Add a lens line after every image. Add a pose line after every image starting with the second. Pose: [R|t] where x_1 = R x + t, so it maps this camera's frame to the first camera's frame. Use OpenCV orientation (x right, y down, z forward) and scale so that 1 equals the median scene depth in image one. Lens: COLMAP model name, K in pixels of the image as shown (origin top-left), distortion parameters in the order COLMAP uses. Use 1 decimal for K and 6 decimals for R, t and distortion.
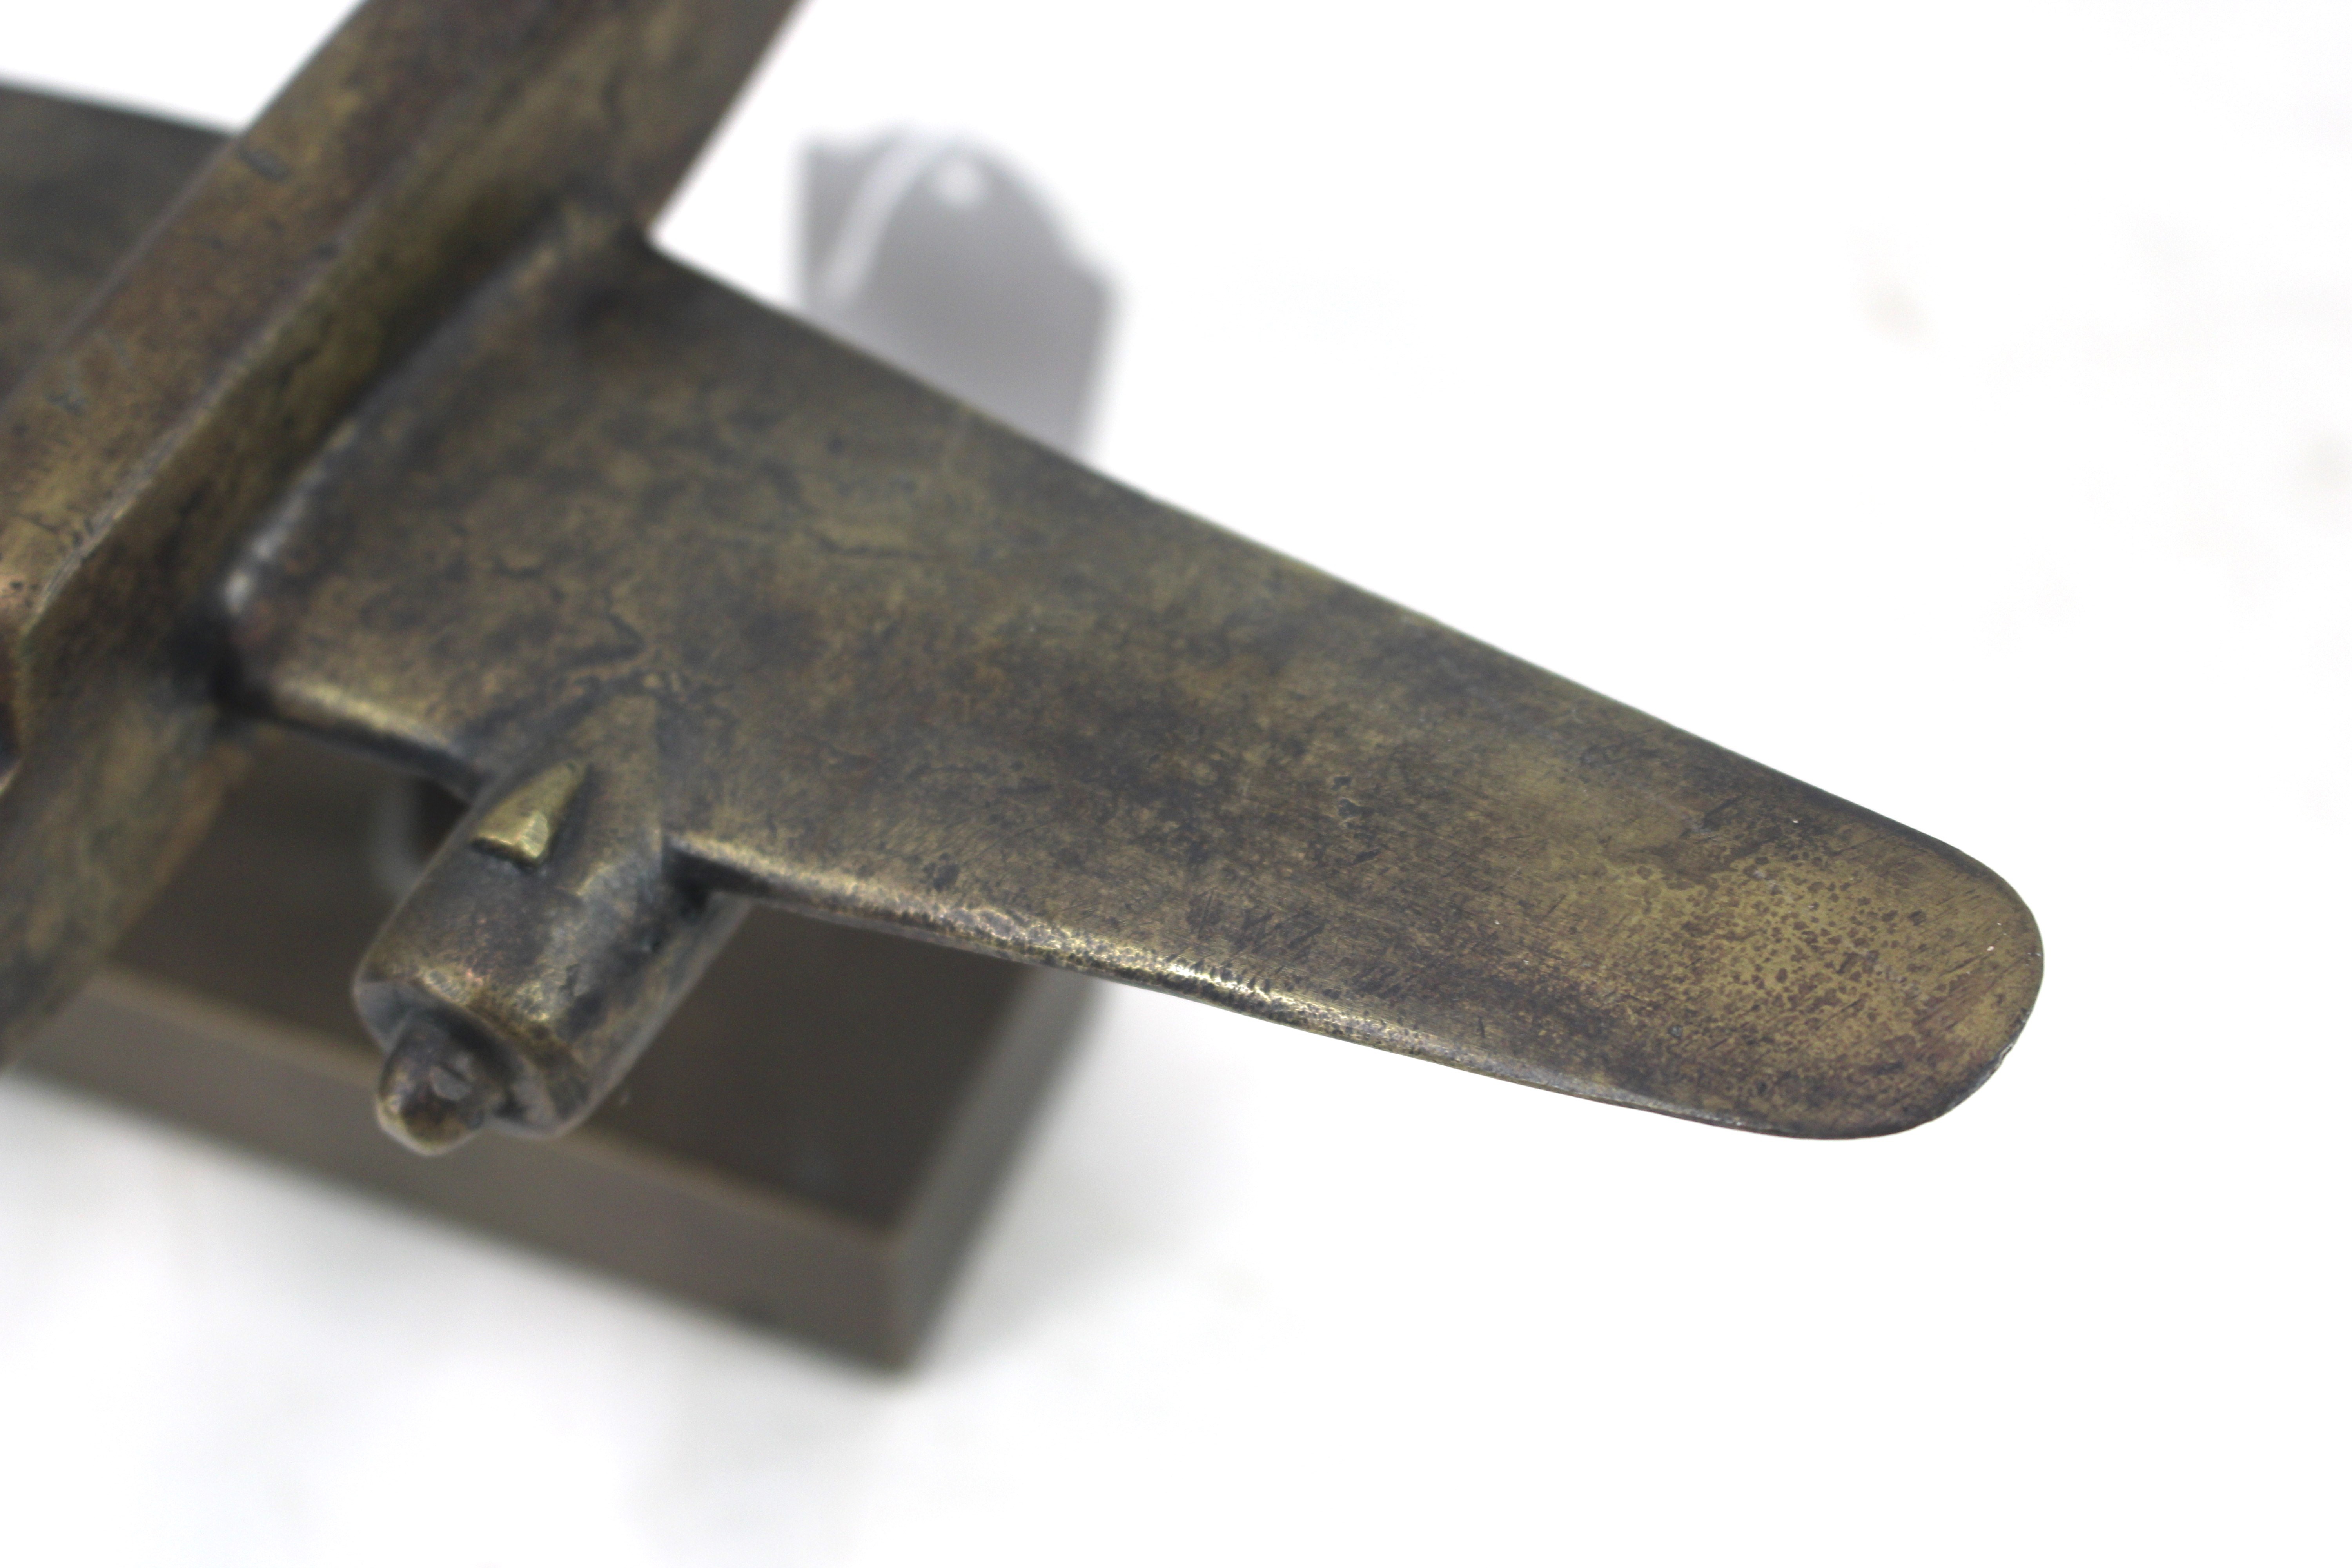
lens RADIAL K [[4507.2, 0, 1169.6], [0, 4507.2, 785.7], [0, 0, 1]] dist [-0.013382, 0.000000]
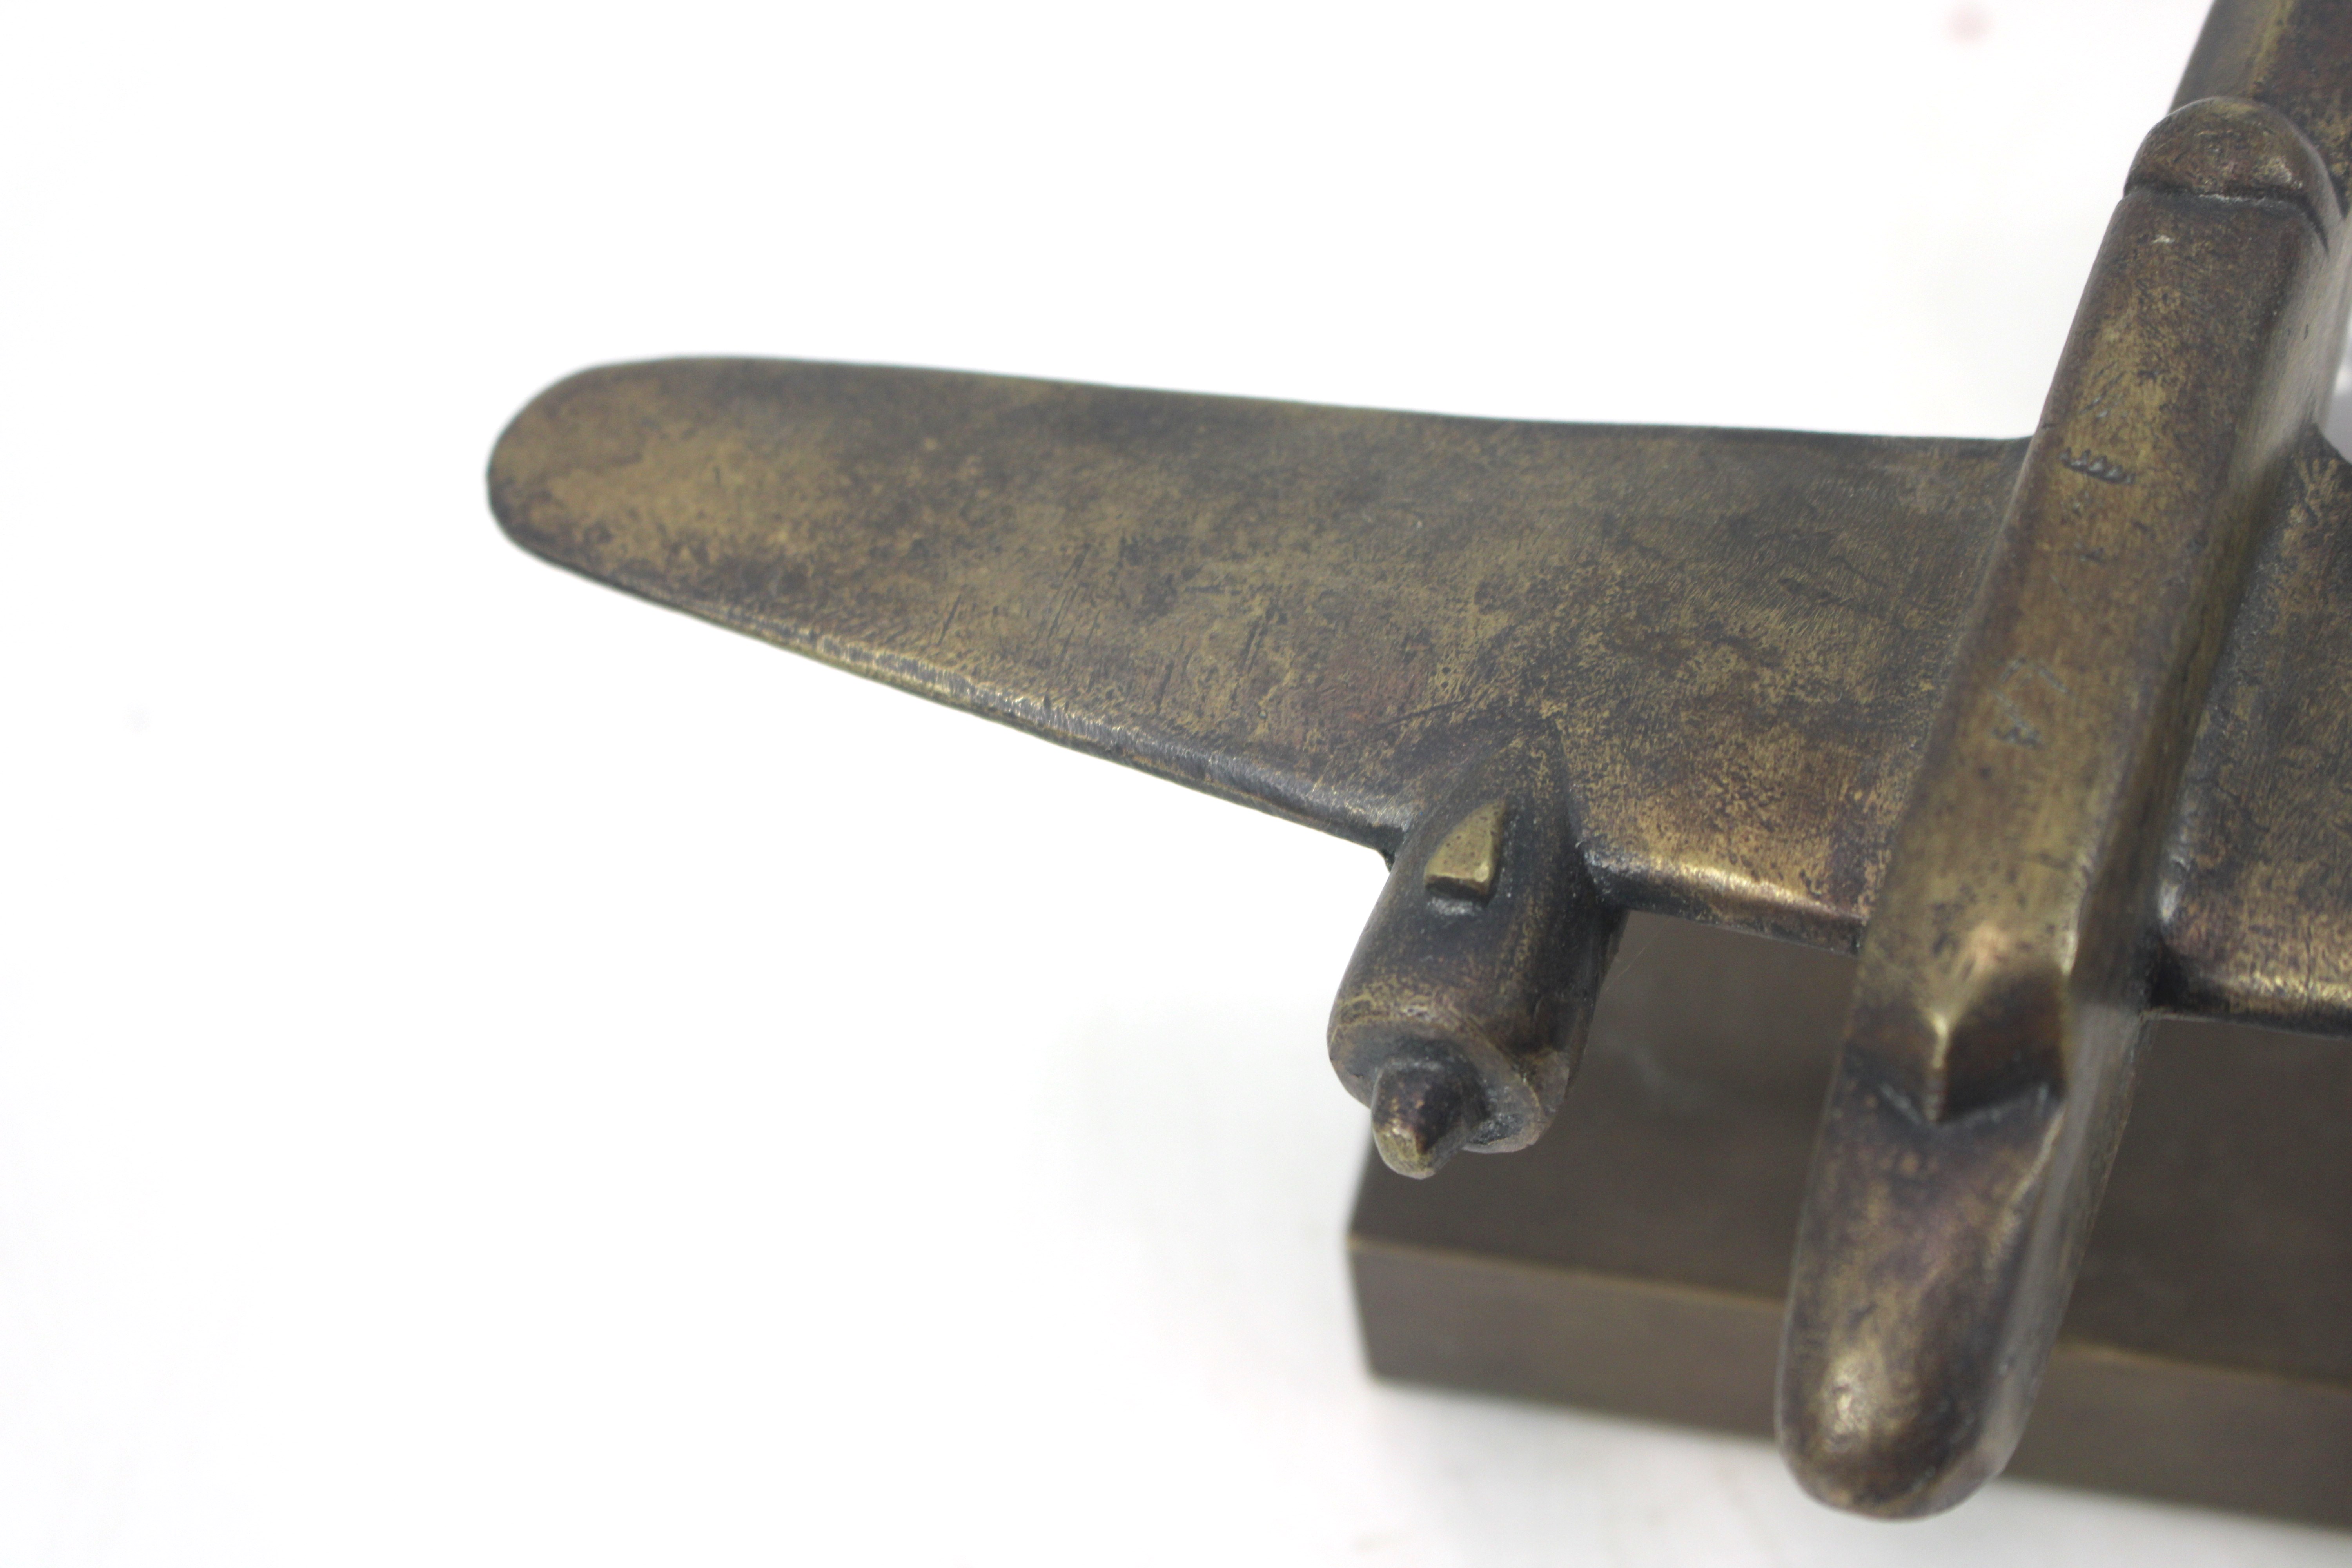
lens RADIAL K [[4507.2, 0, 1176.8], [0, 4507.2, 787.7], [0, 0, 1]] dist [-0.013382, 0.000000]
pose [[0.985835, -0.167237, 0.012661, -0.453097], [0.167520, 0.985523, -0.026106, -0.081033], [-0.008112, 0.027857, 0.999579, 0.002134]]
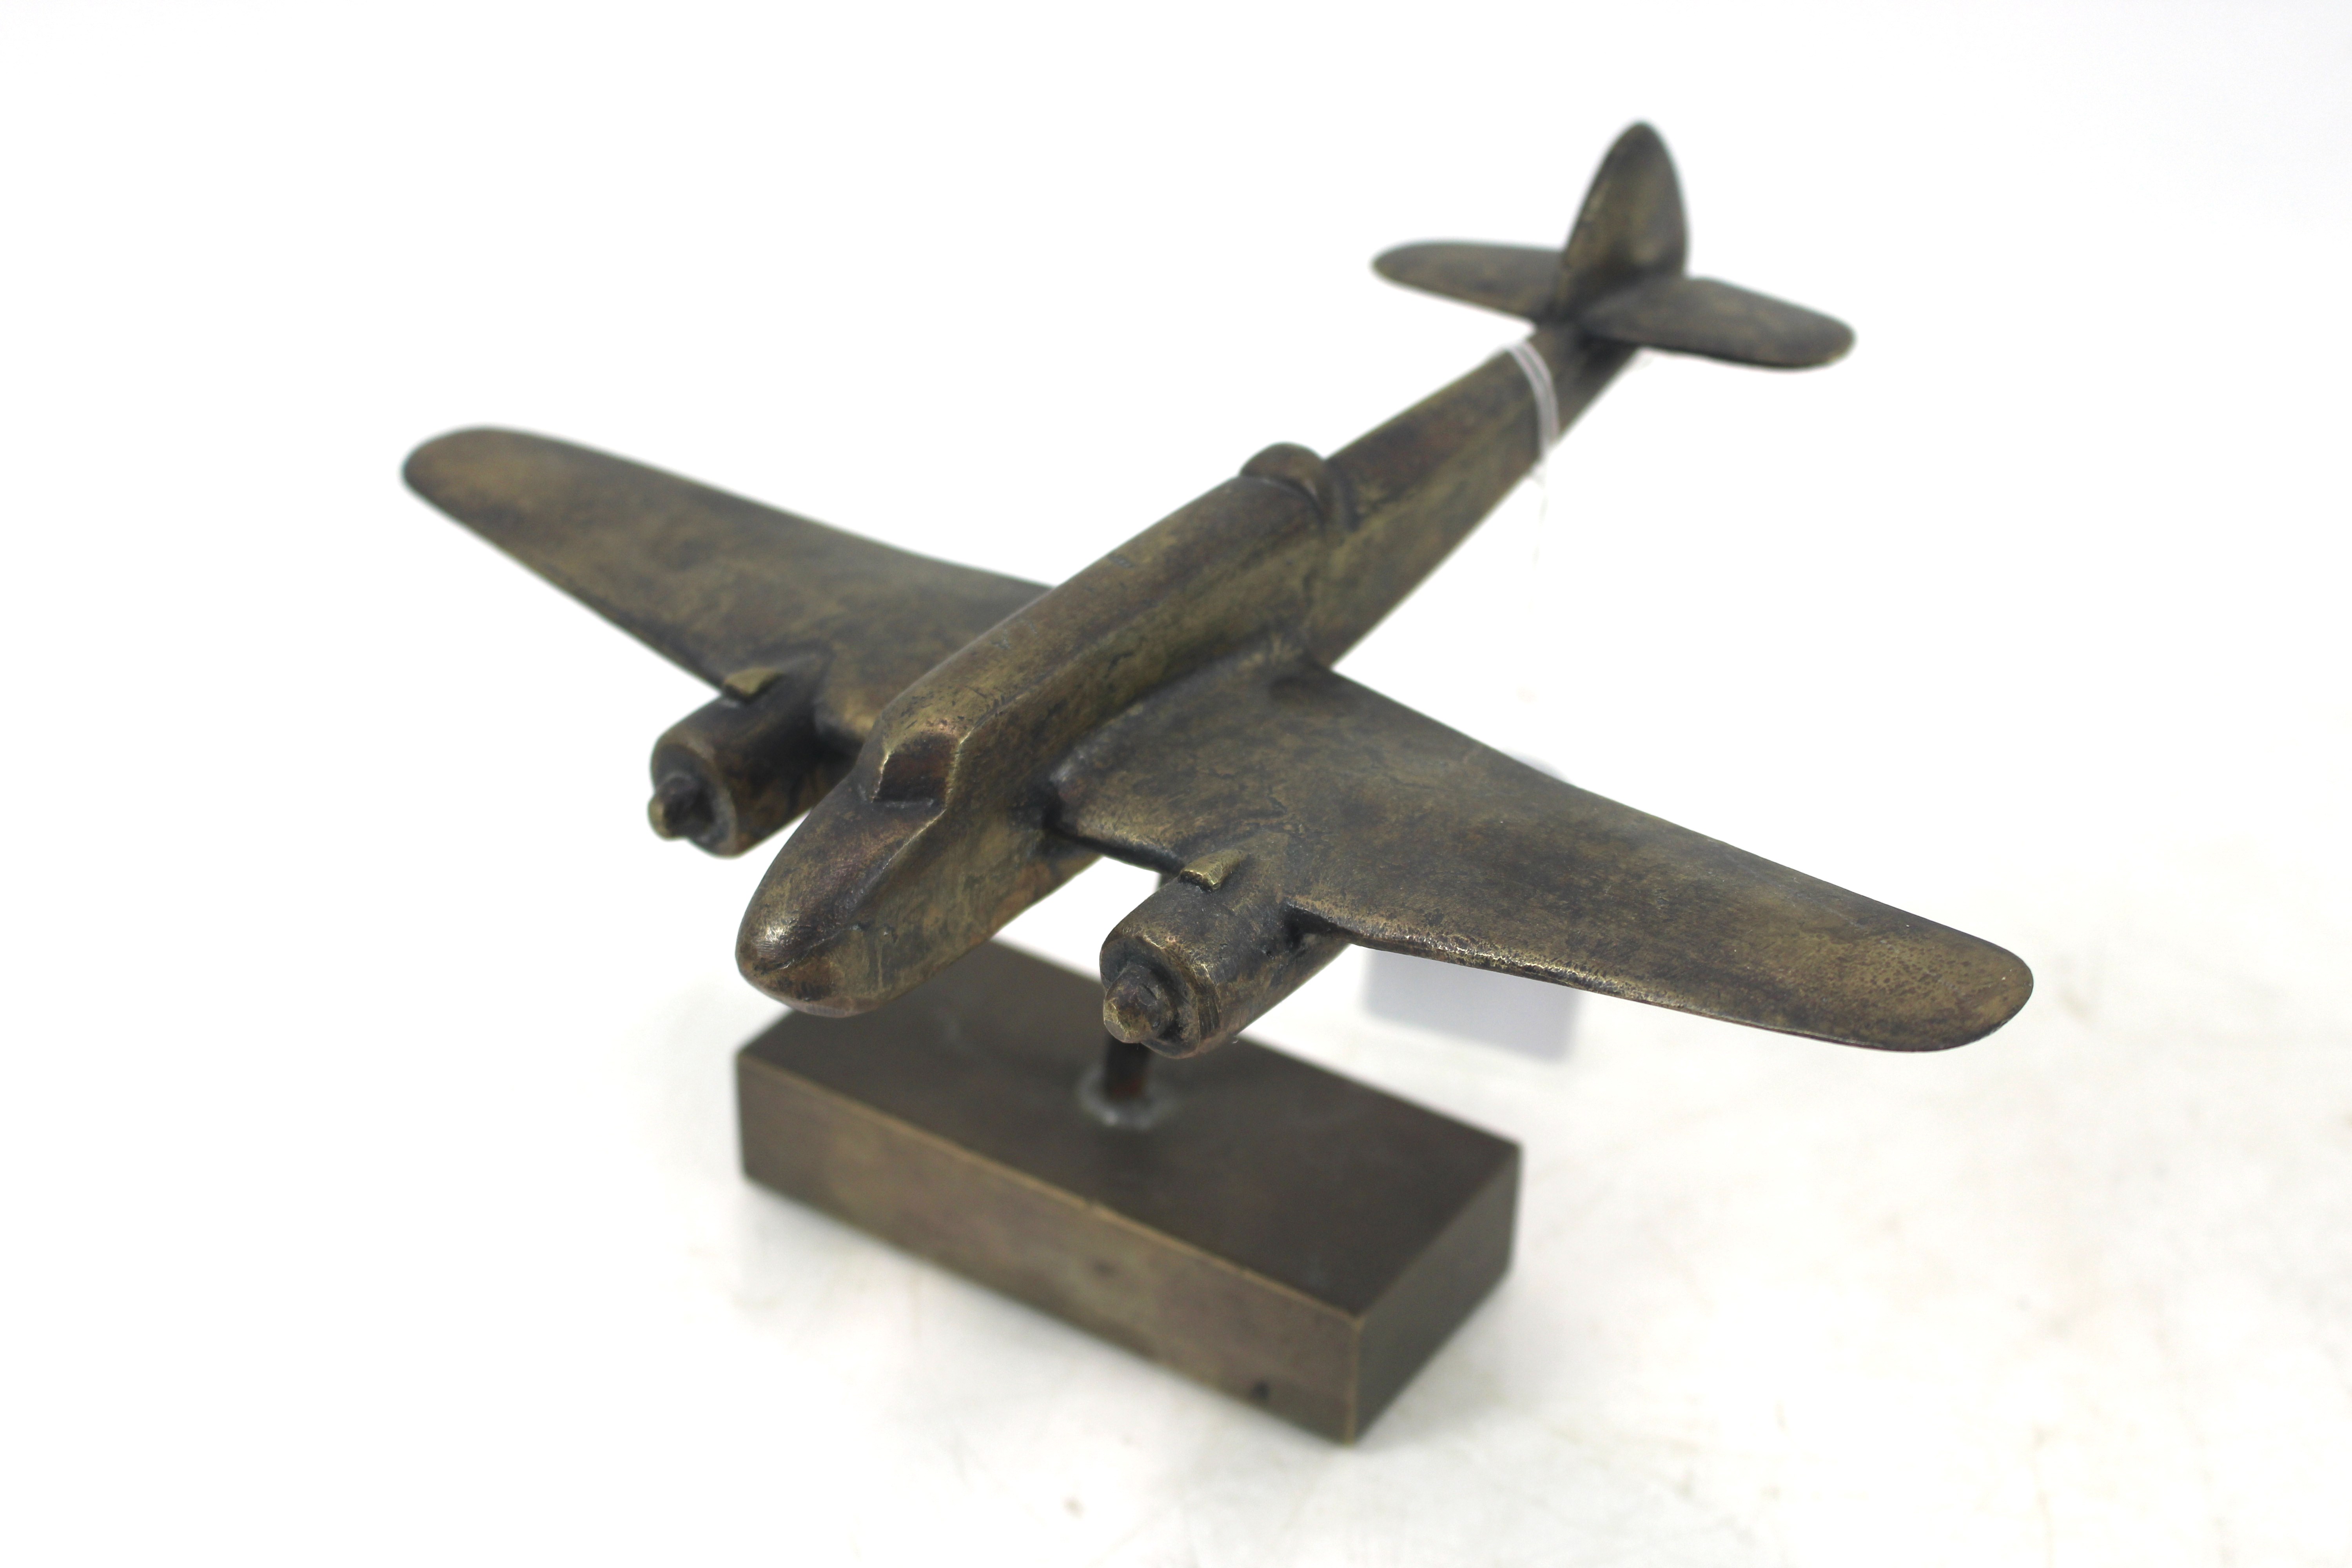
lens RADIAL K [[3855.4, 0, 1171.6], [0, 3855.4, 785.8], [0, 0, 1]] dist [-0.027069, 0.000000]
pose [[0.981104, 0.128654, -0.144511, 0.061613], [-0.168835, 0.934065, -0.314670, 0.464921], [0.094499, 0.333123, 0.938136, -0.469031]]
